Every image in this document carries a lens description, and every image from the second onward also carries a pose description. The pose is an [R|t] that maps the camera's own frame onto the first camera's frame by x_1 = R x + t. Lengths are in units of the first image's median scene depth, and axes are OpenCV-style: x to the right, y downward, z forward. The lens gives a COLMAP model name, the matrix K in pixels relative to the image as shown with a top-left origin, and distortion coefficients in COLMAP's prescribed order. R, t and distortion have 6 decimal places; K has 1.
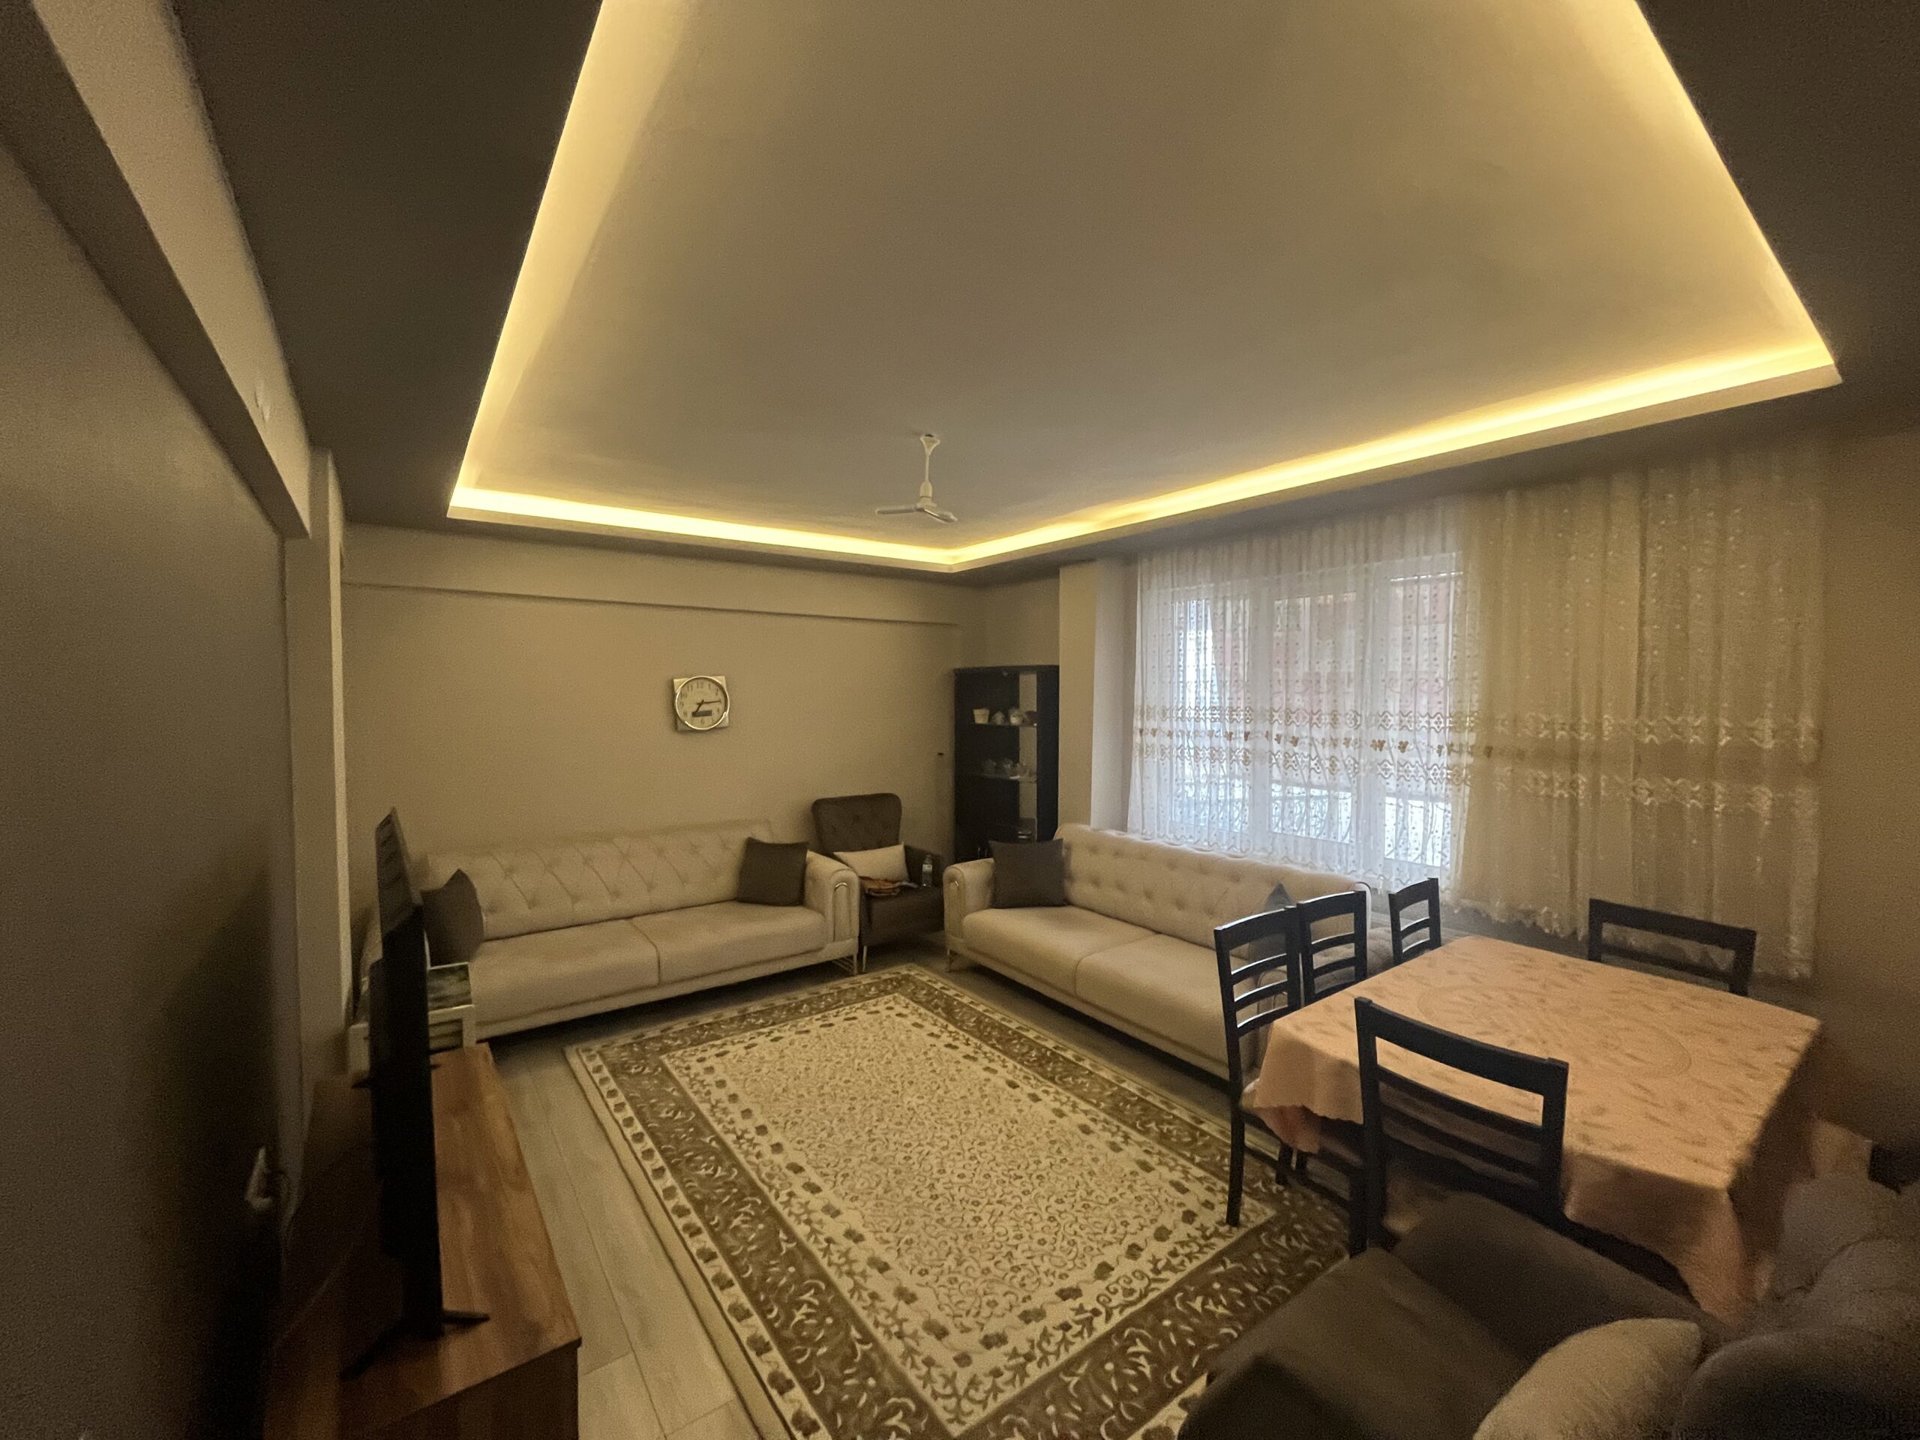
lens RADIAL K [[777.0, 0, 957.0], [0, 777.0, 725.9], [0, 0, 1]] dist [-0.002645, 0.000011]
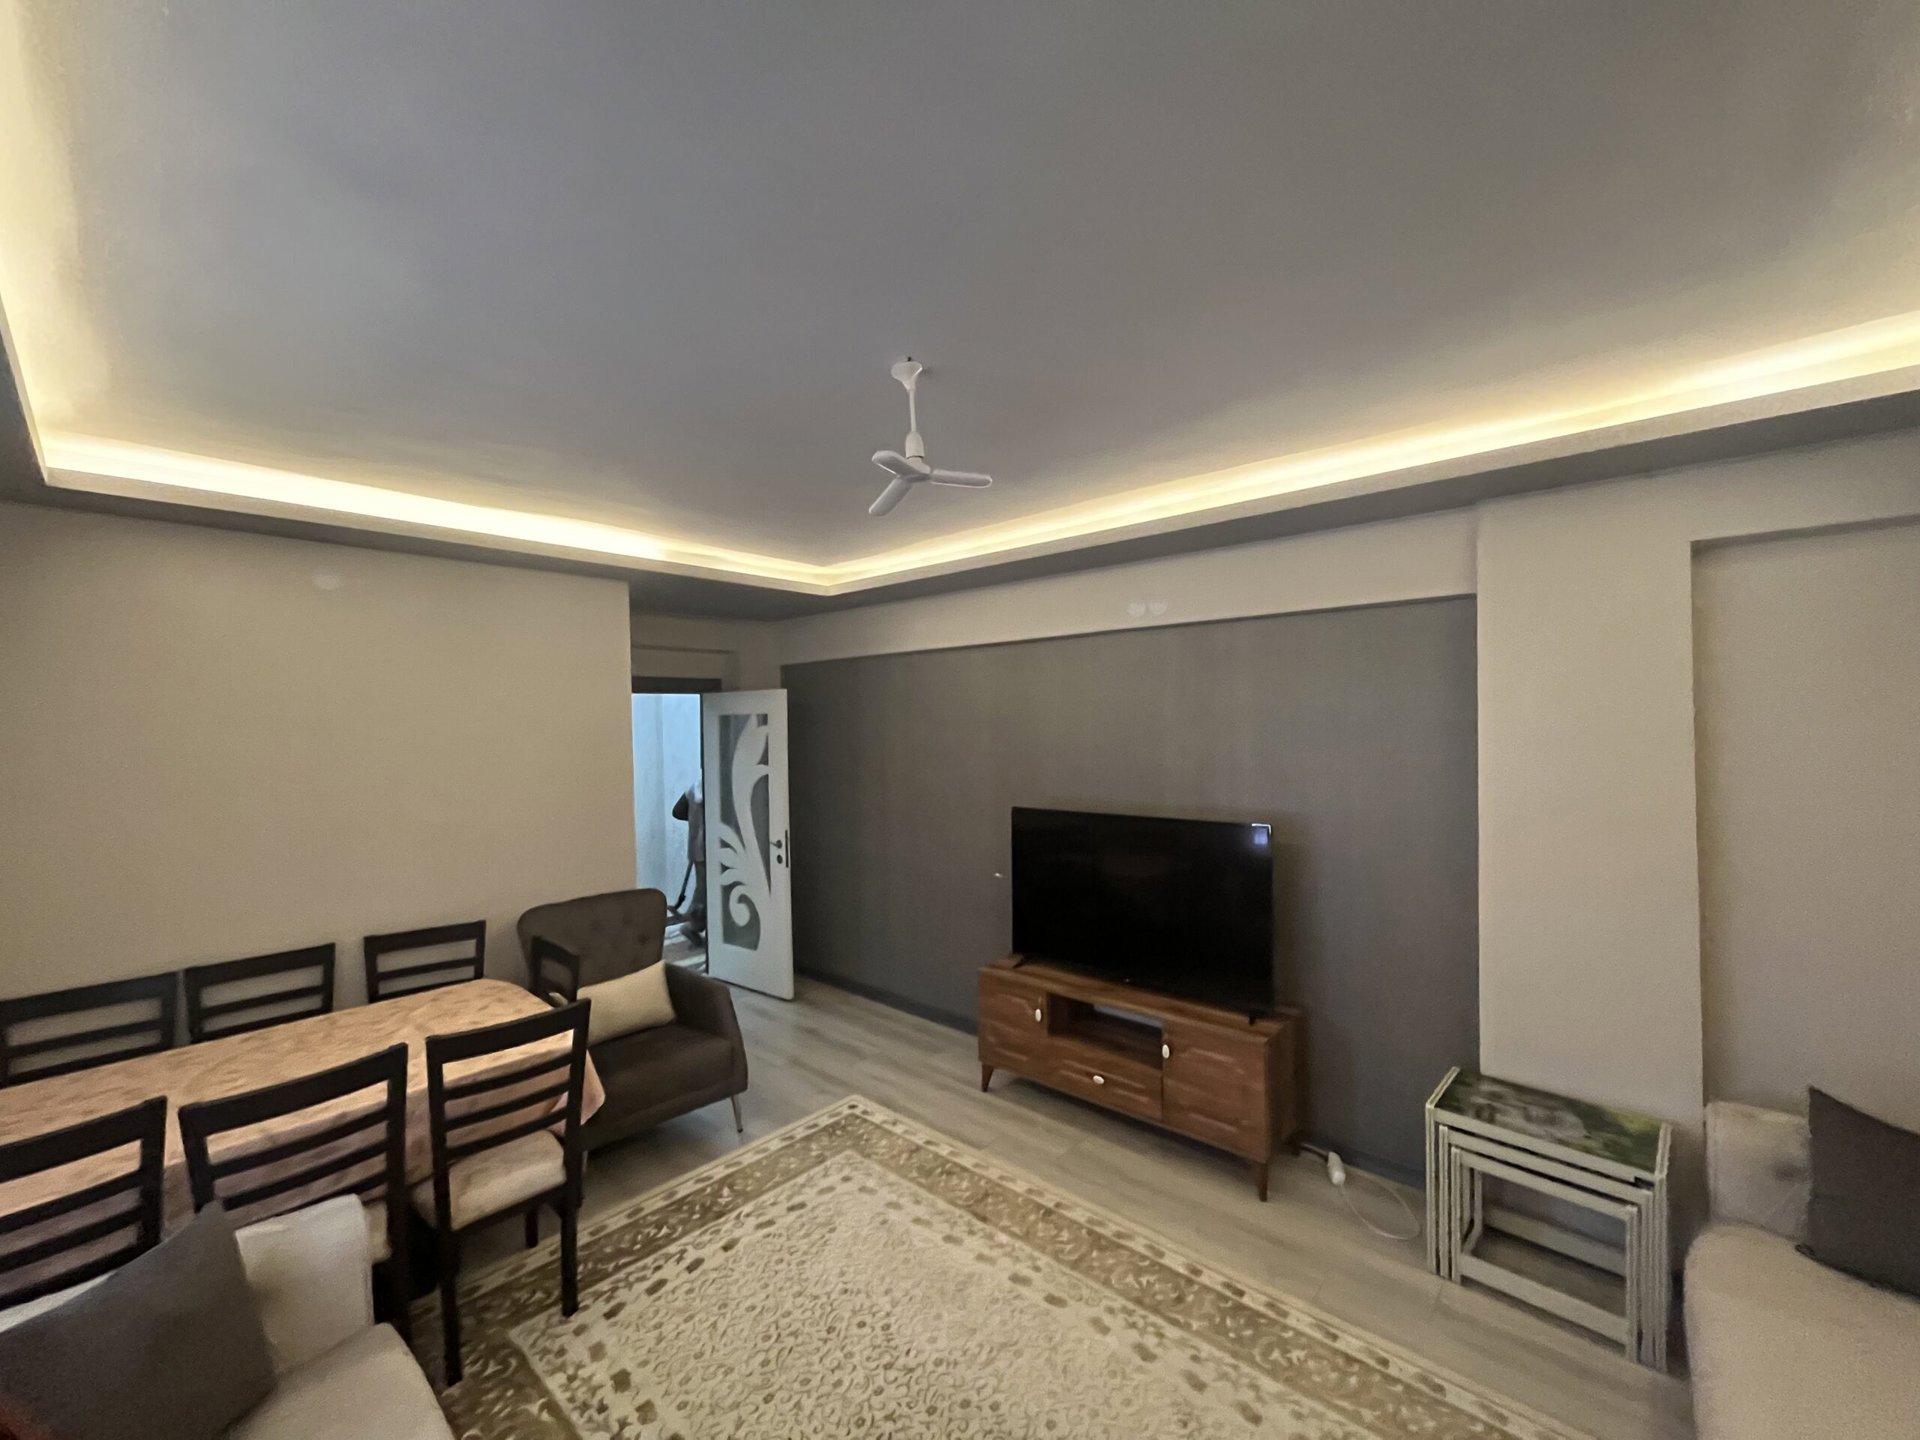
lens RADIAL K [[777.0, 0, 957.0], [0, 777.0, 725.9], [0, 0, 1]] dist [-0.002645, 0.000011]
pose [[-0.980099, 0.014972, -0.197946, 0.071066], [0.005212, 0.998749, 0.049732, -0.131482], [0.198443, 0.047710, -0.978951, 2.099325]]
